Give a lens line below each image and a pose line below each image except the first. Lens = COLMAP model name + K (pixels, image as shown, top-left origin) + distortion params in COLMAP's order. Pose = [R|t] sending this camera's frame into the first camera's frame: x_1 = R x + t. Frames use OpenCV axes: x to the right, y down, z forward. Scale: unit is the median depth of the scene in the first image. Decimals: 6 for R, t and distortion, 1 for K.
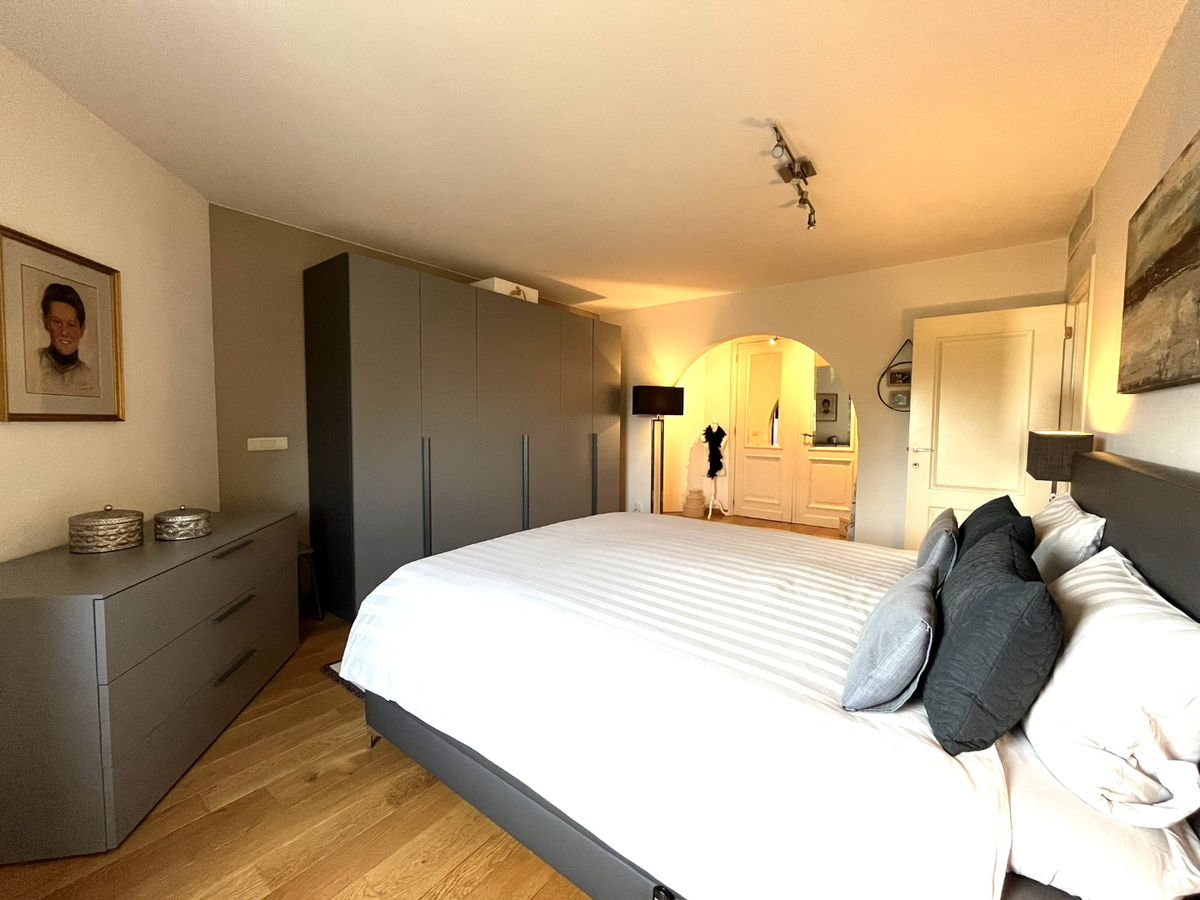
lens RADIAL K [[486.2, 0, 604.1], [0, 486.2, 449.6], [0, 0, 1]] dist [-0.000059, -0.000507]
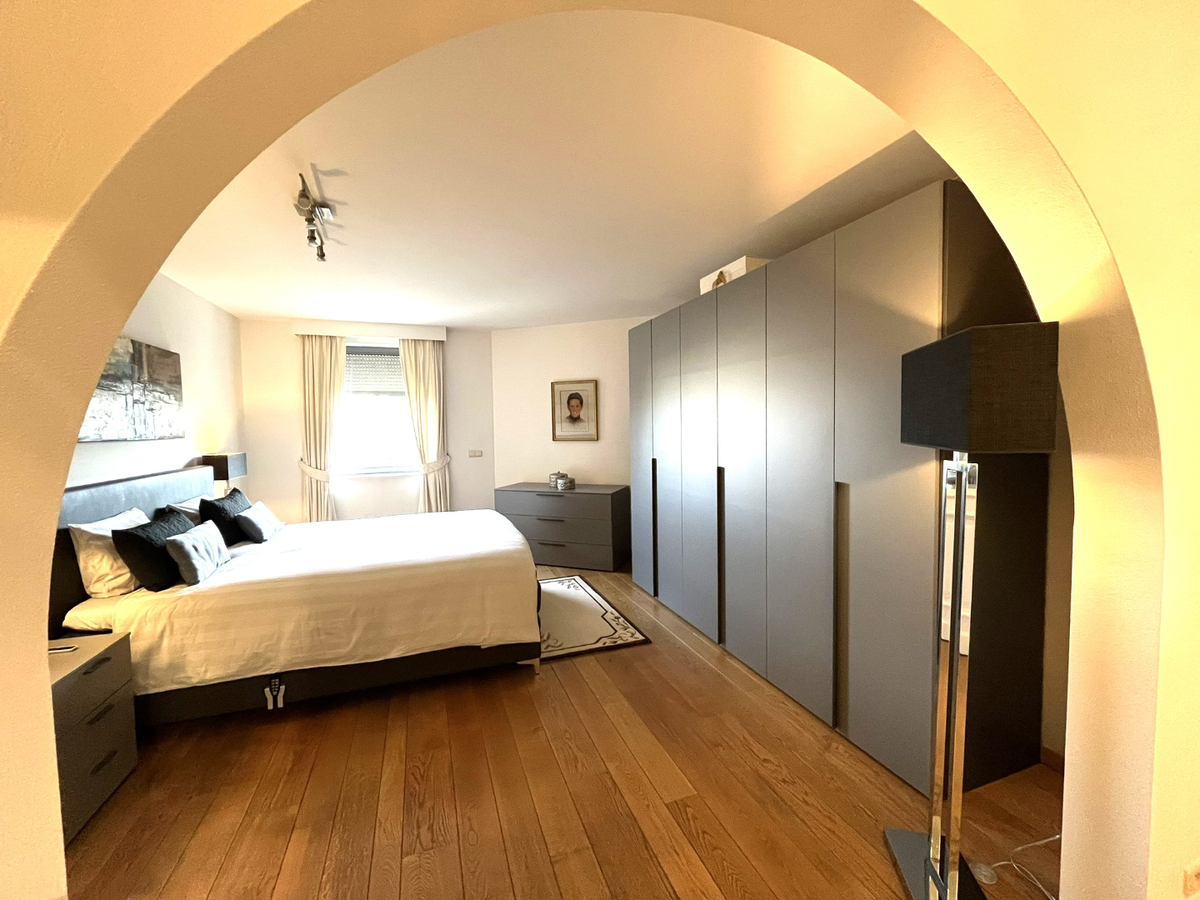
lens RADIAL K [[486.2, 0, 600.1], [0, 486.2, 449.2], [0, 0, 1]] dist [-0.000059, -0.000507]
pose [[-0.536966, 0.041046, -0.842605, 1.167654], [-0.035827, 0.996805, 0.071389, -0.209426], [0.842843, 0.068522, -0.533780, 2.552867]]
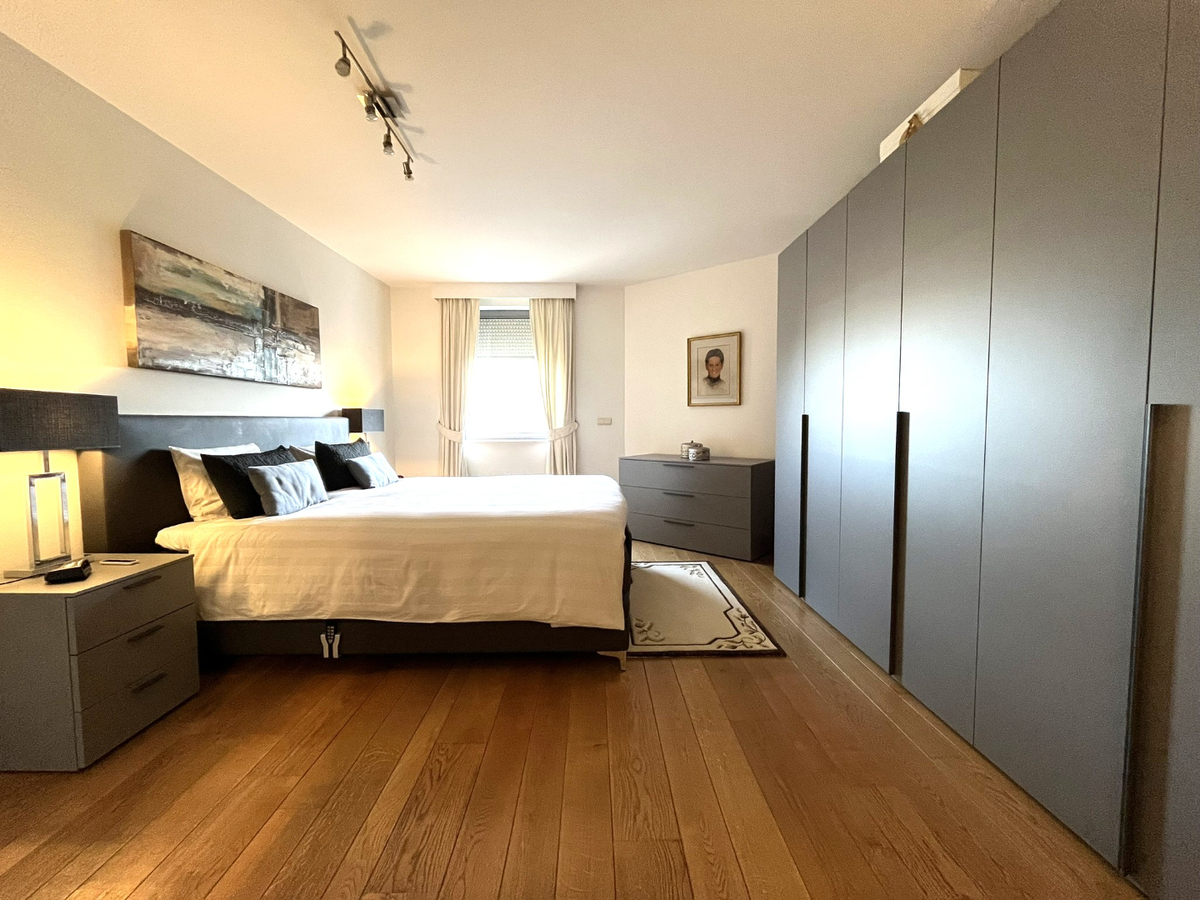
lens RADIAL K [[486.2, 0, 601.0], [0, 486.2, 450.3], [0, 0, 1]] dist [-0.000059, -0.000507]
pose [[-0.782026, 0.034550, -0.622288, 0.813627], [-0.036444, 0.994219, 0.101000, -0.060401], [0.622179, 0.101663, -0.776246, 2.466226]]
